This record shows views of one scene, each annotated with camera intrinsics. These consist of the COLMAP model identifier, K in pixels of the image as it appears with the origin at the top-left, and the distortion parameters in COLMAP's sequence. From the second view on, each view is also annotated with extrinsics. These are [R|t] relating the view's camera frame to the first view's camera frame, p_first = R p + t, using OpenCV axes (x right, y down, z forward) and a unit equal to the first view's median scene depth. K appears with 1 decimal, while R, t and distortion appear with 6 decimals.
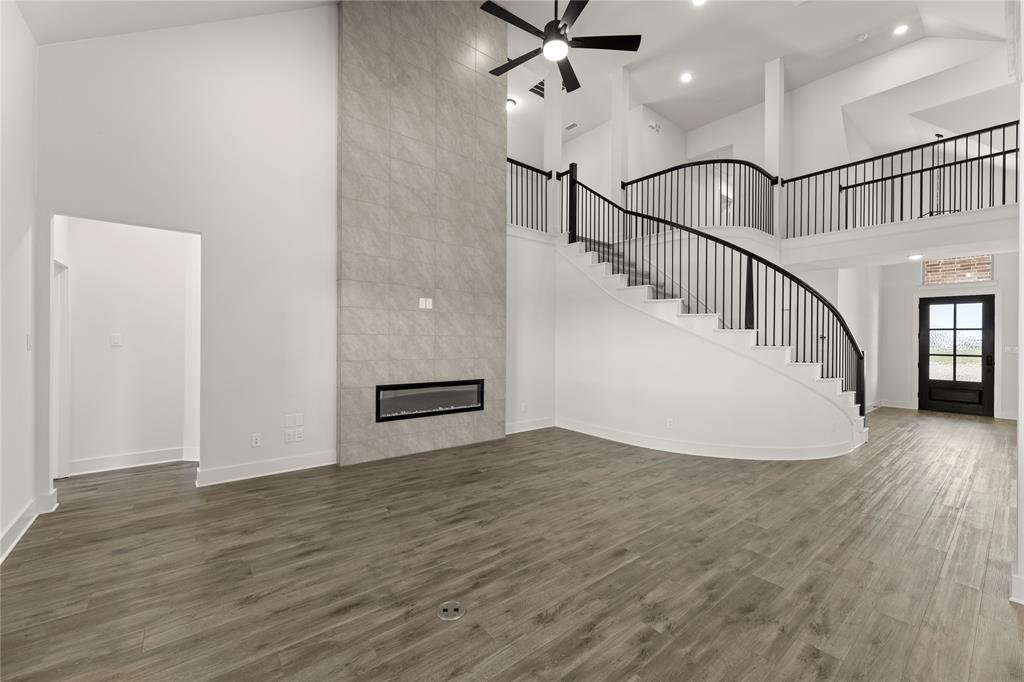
lens RADIAL K [[410.2, 0, 510.9], [0, 410.2, 337.3], [0, 0, 1]] dist [0.002683, 0.000176]
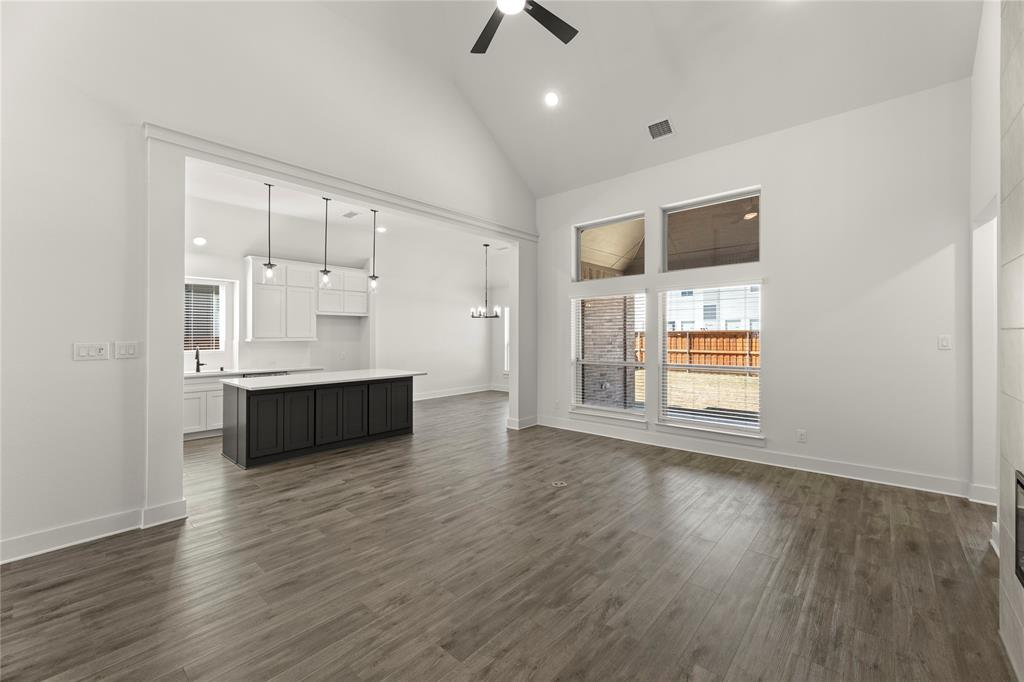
lens RADIAL K [[410.2, 0, 517.0], [0, 410.2, 337.3], [0, 0, 1]] dist [0.002683, 0.000176]
pose [[-0.985664, -0.007041, -0.168575, 0.163197], [-0.007143, 0.999974, -0.000001, 0.003884], [0.168571, 0.001203, -0.985689, 1.281239]]
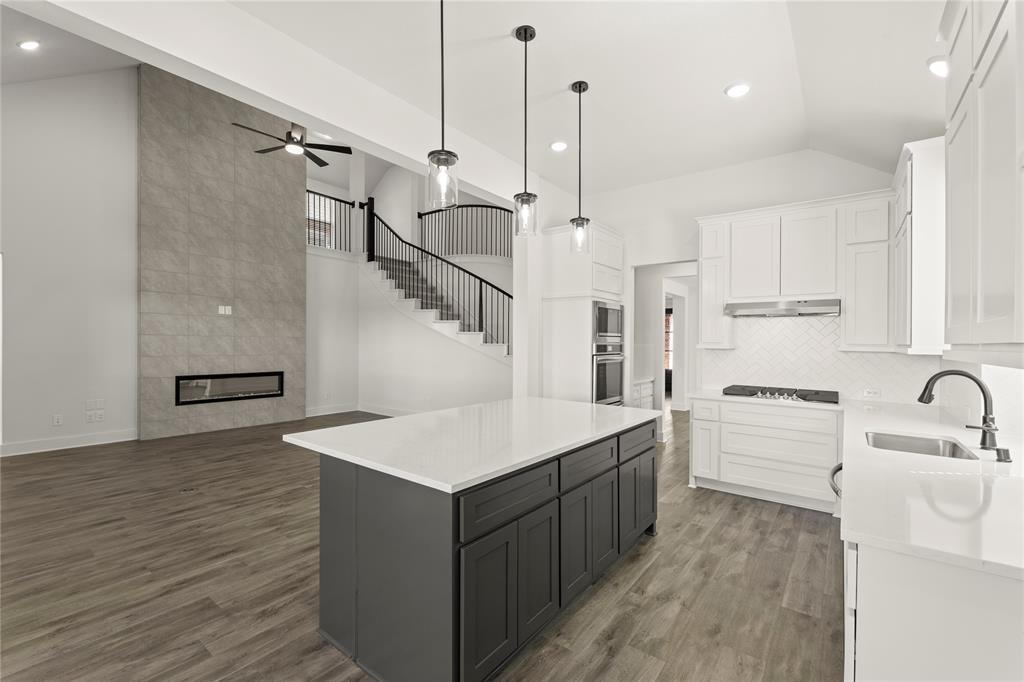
lens RADIAL K [[434.4, 0, 509.0], [0, 434.4, 340.8], [0, 0, 1]] dist [0.000532, 0.000591]
pose [[0.971853, -0.002852, 0.235569, 0.348970], [0.002104, 0.999992, 0.003430, 0.008025], [-0.235577, -0.002838, 0.971851, -0.527597]]
